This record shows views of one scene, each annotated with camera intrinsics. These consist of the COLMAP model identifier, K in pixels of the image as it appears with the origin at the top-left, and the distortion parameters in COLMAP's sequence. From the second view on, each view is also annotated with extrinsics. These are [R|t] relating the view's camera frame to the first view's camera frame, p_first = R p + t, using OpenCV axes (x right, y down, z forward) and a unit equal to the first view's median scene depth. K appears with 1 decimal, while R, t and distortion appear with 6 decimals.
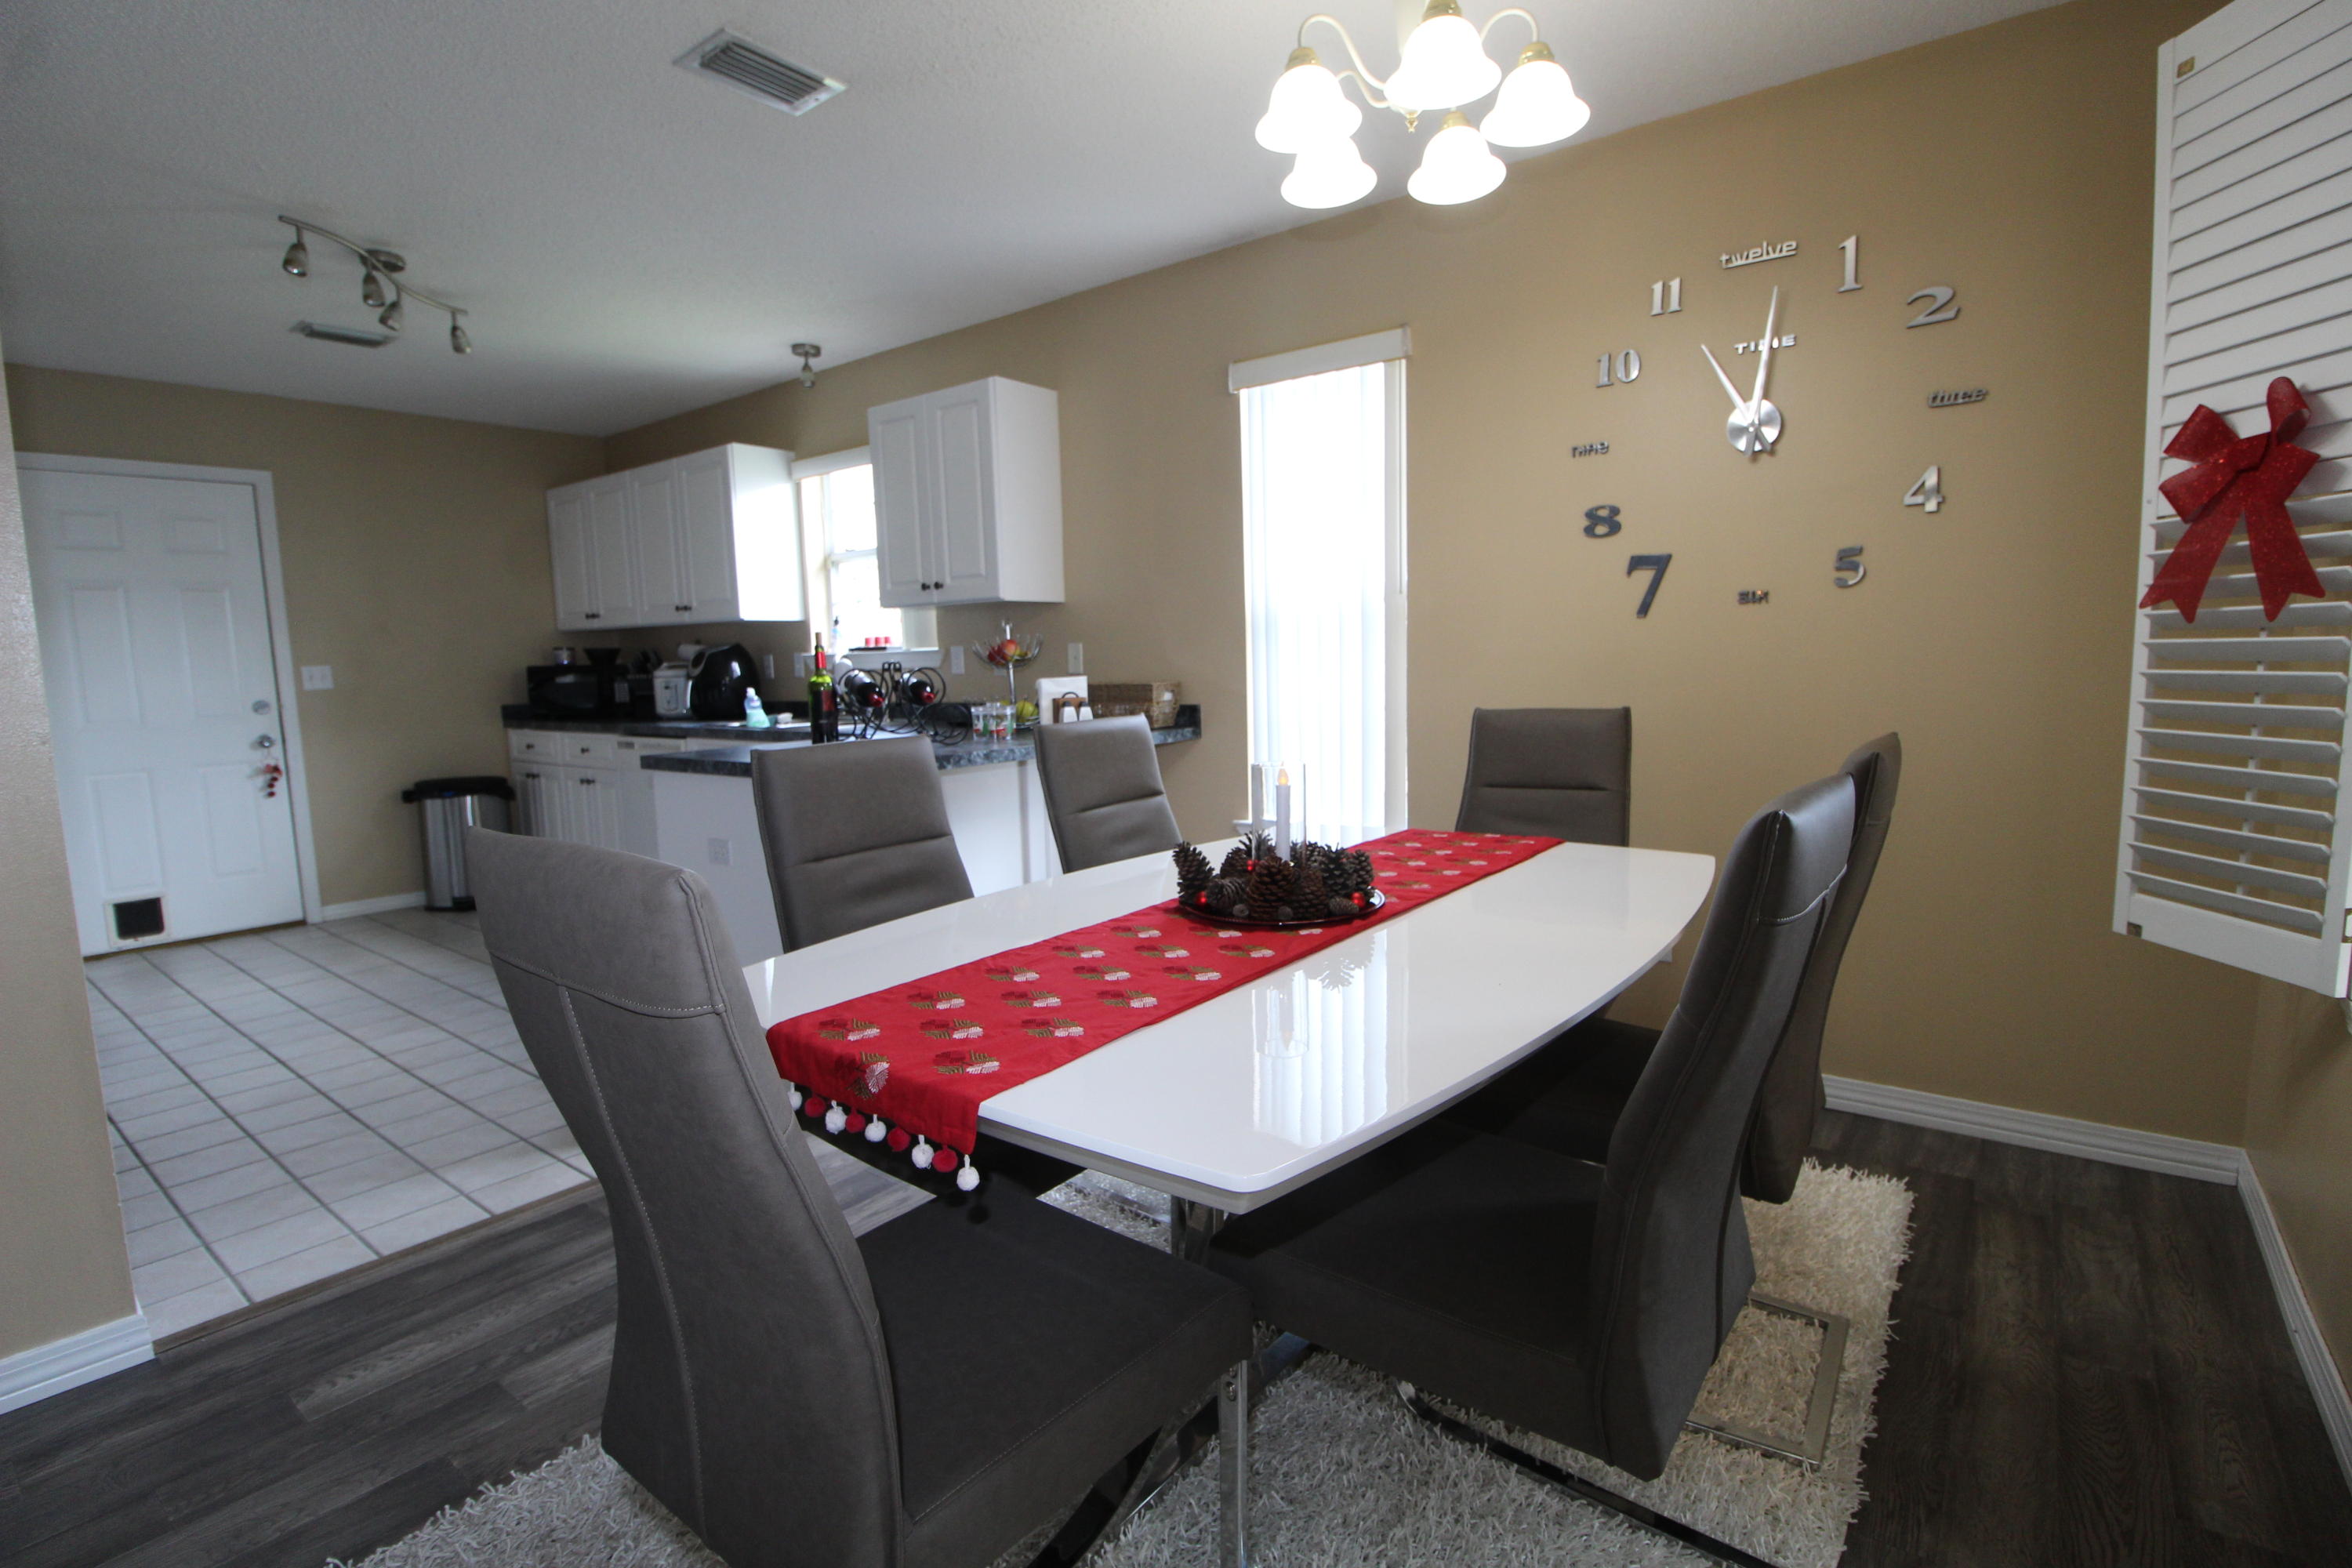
lens RADIAL K [[1082.3, 0, 1193.7], [0, 1082.3, 776.8], [0, 0, 1]] dist [0.001133, -0.016318]
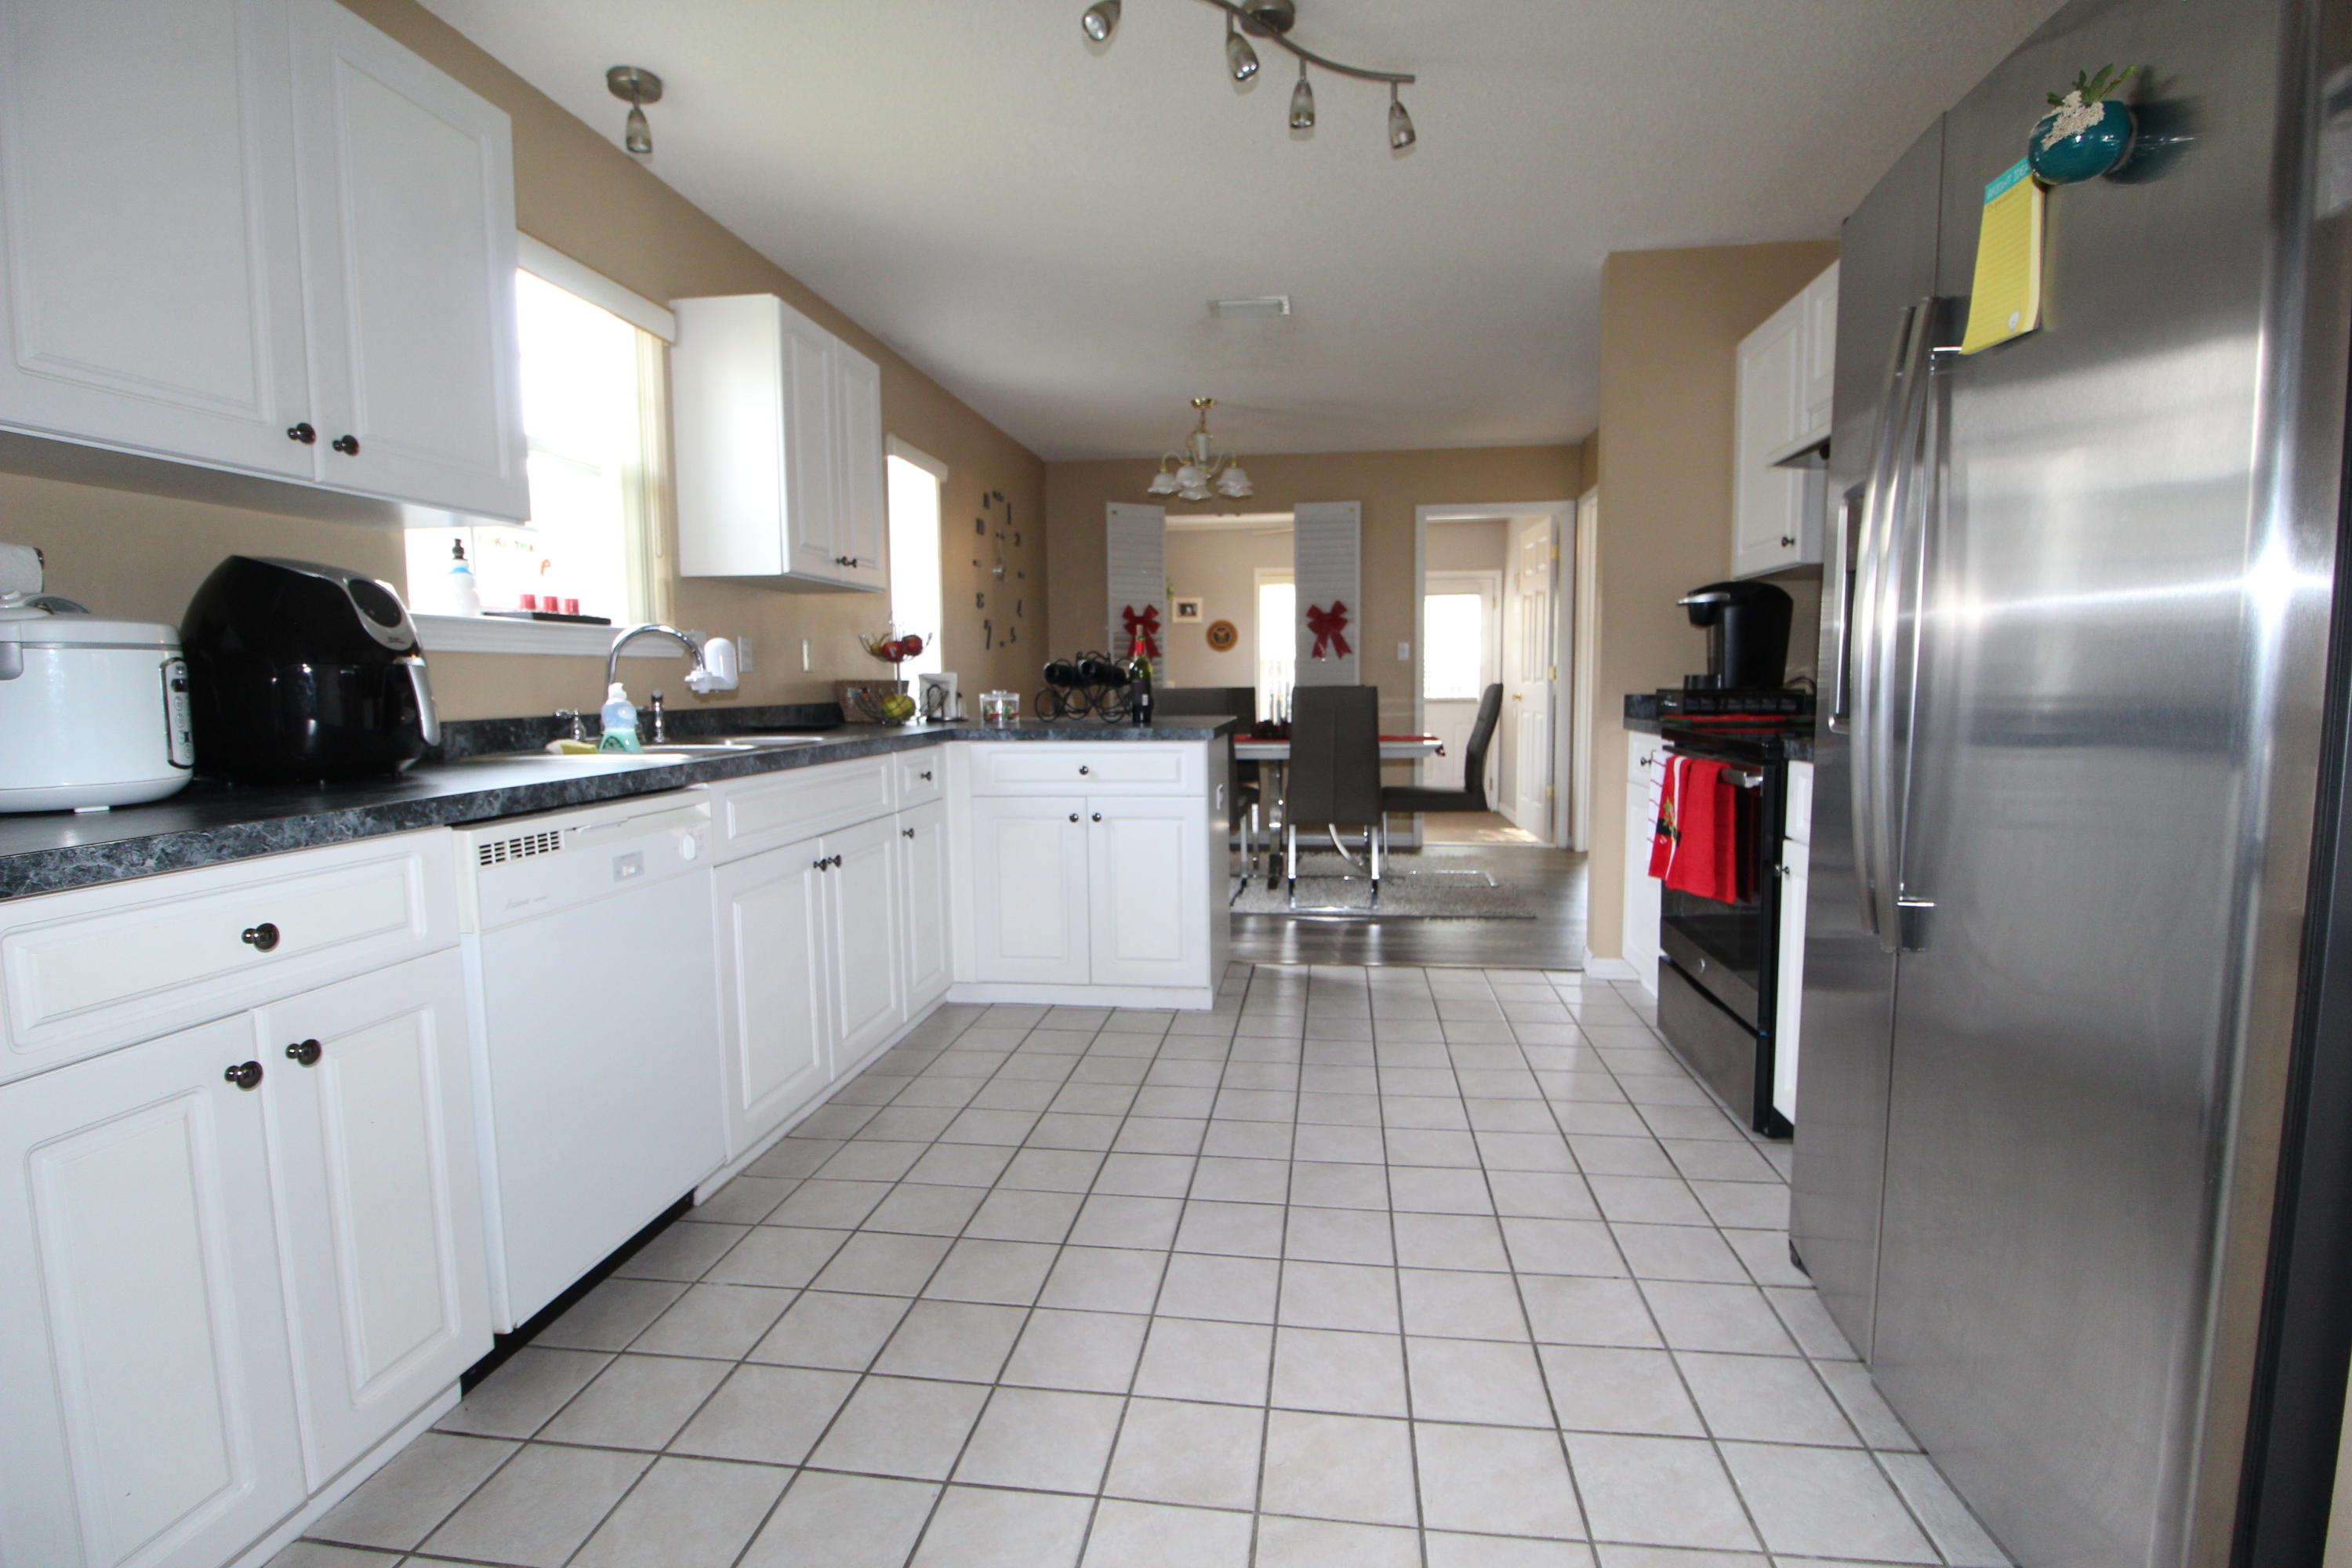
lens RADIAL K [[1082.3, 0, 1193.7], [0, 1082.3, 776.8], [0, 0, 1]] dist [0.001133, -0.016318]
pose [[-0.493334, -0.047817, 0.868525, -0.903234], [0.120984, 0.985011, 0.122950, -0.065808], [-0.861385, 0.165733, -0.480155, 0.968590]]
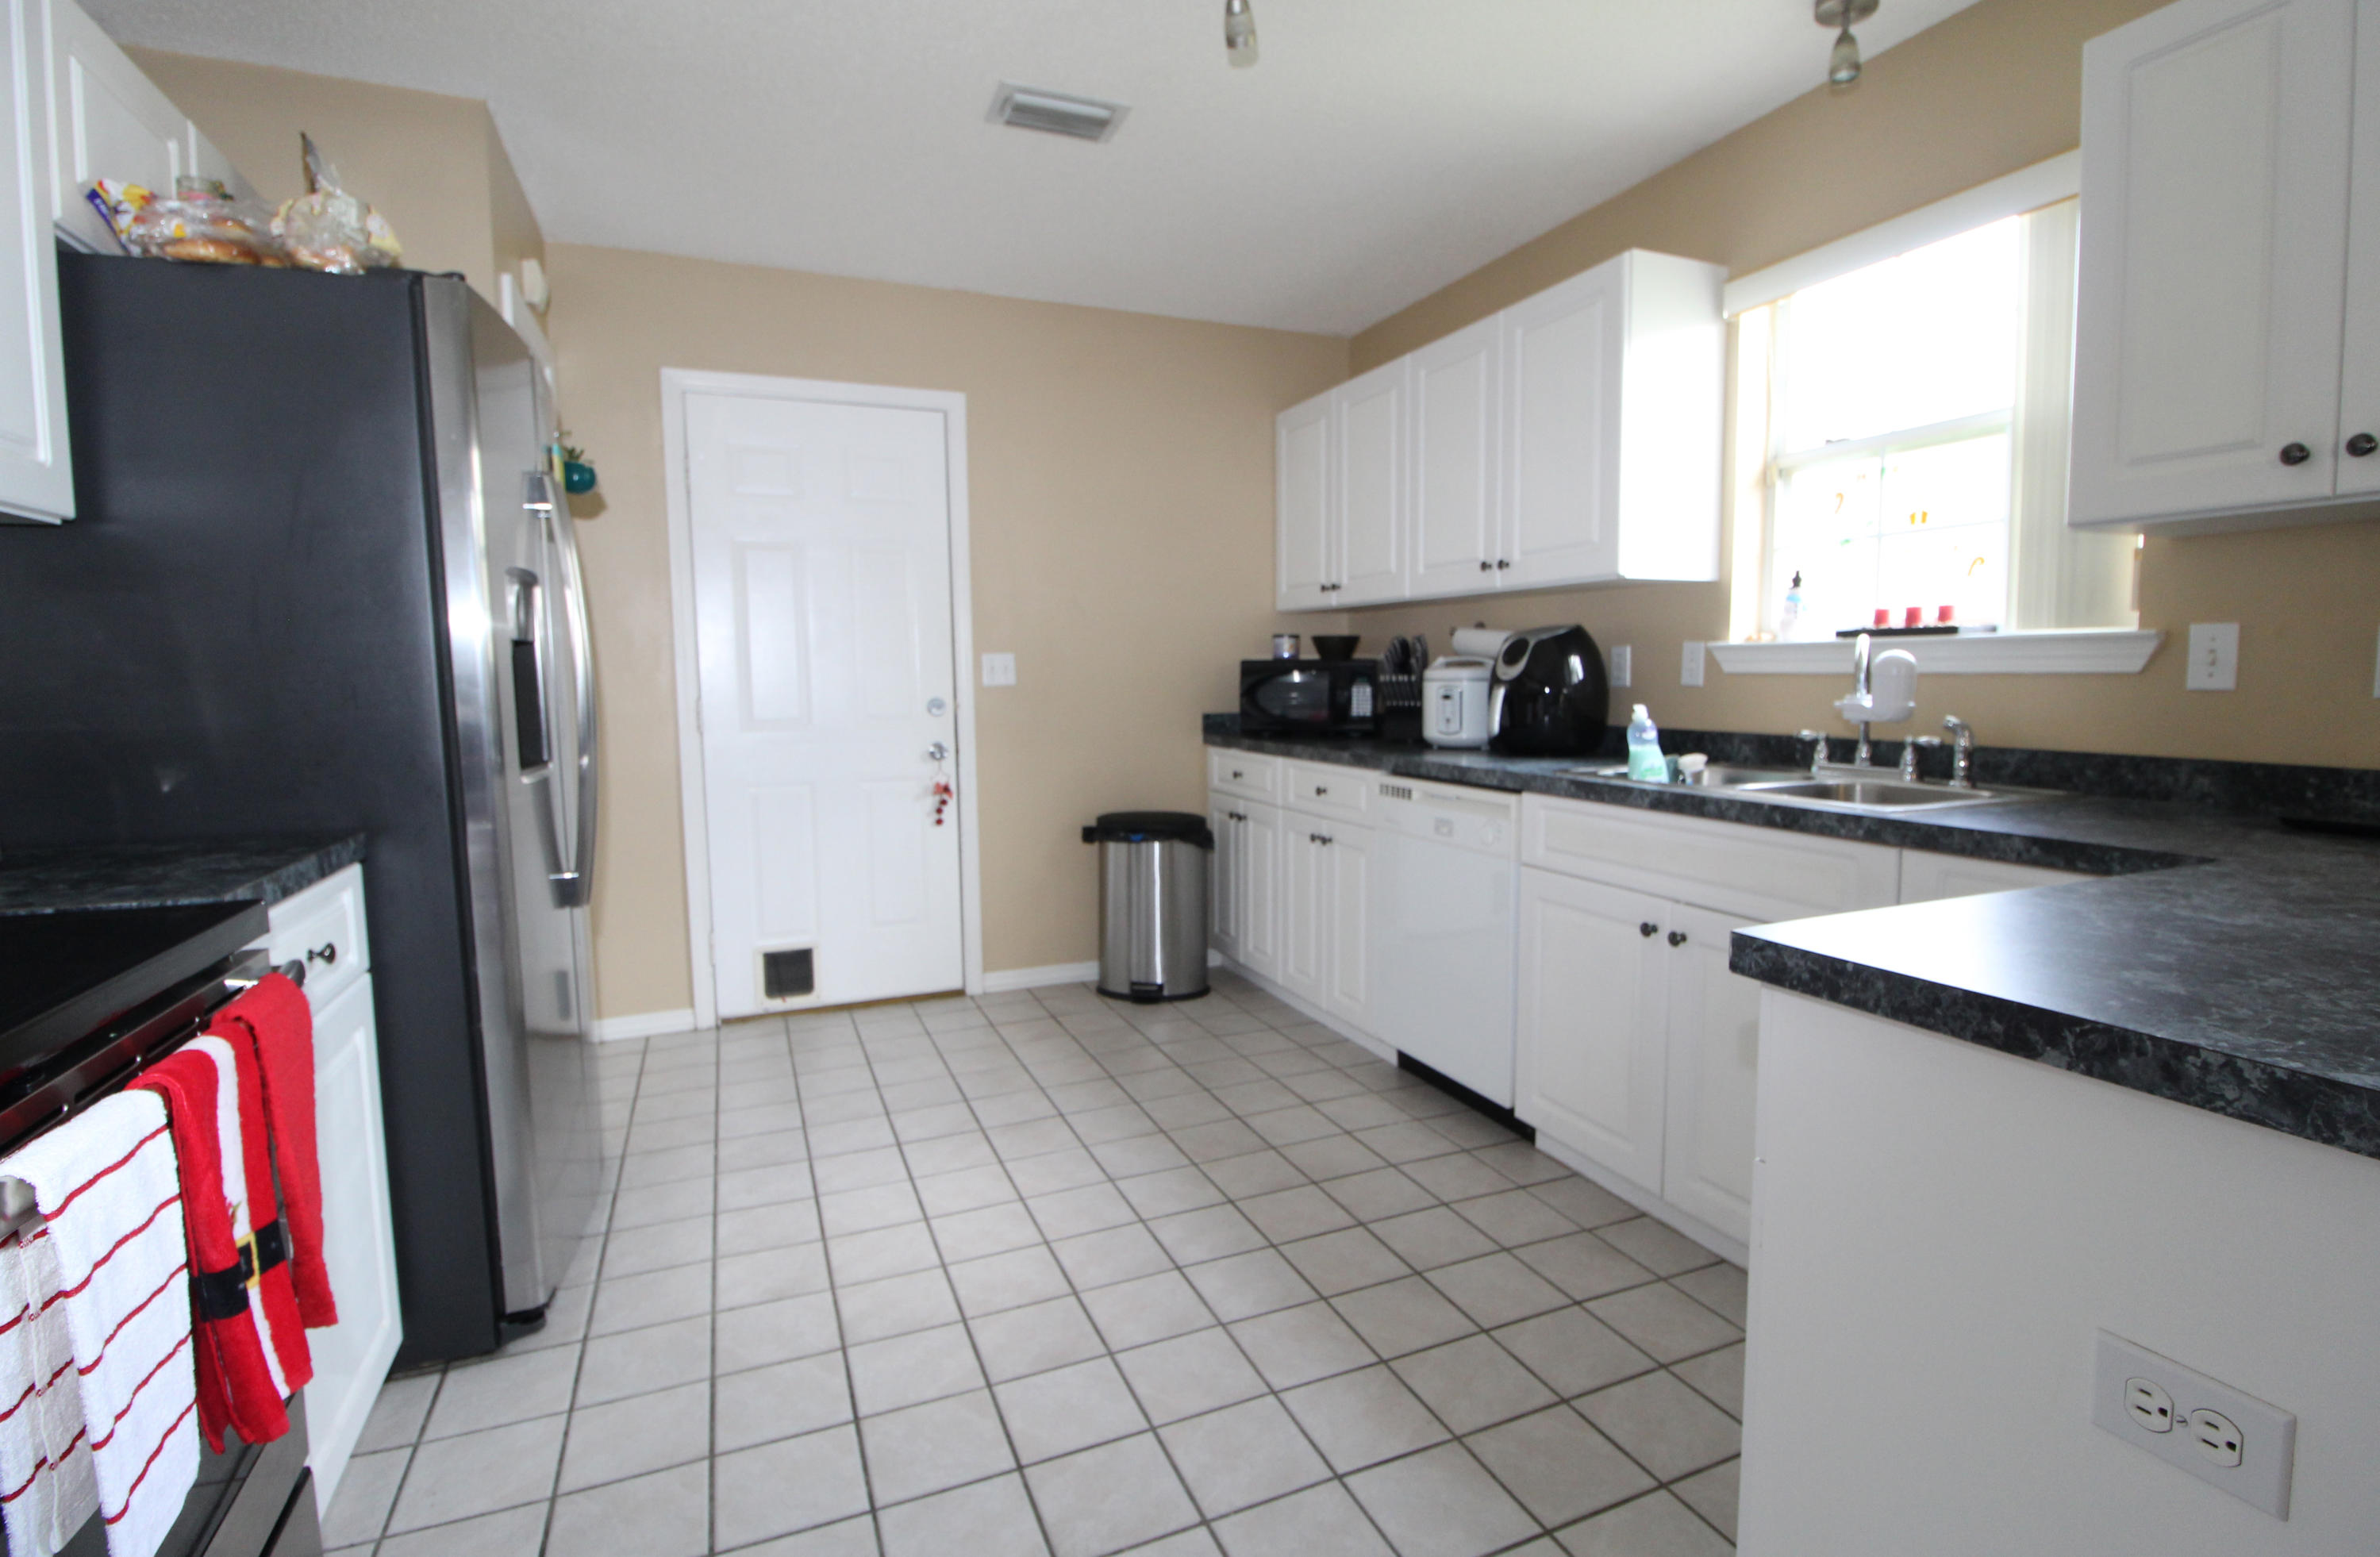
lens RADIAL K [[1121.8, 0, 1215.0], [0, 1121.8, 772.8], [0, 0, 1]] dist [0.000038, -0.011320]
pose [[0.871482, 0.062593, -0.486417, -0.307182], [-0.068817, 0.997616, 0.005080, -0.035772], [0.485576, 0.029047, 0.873712, 0.402425]]
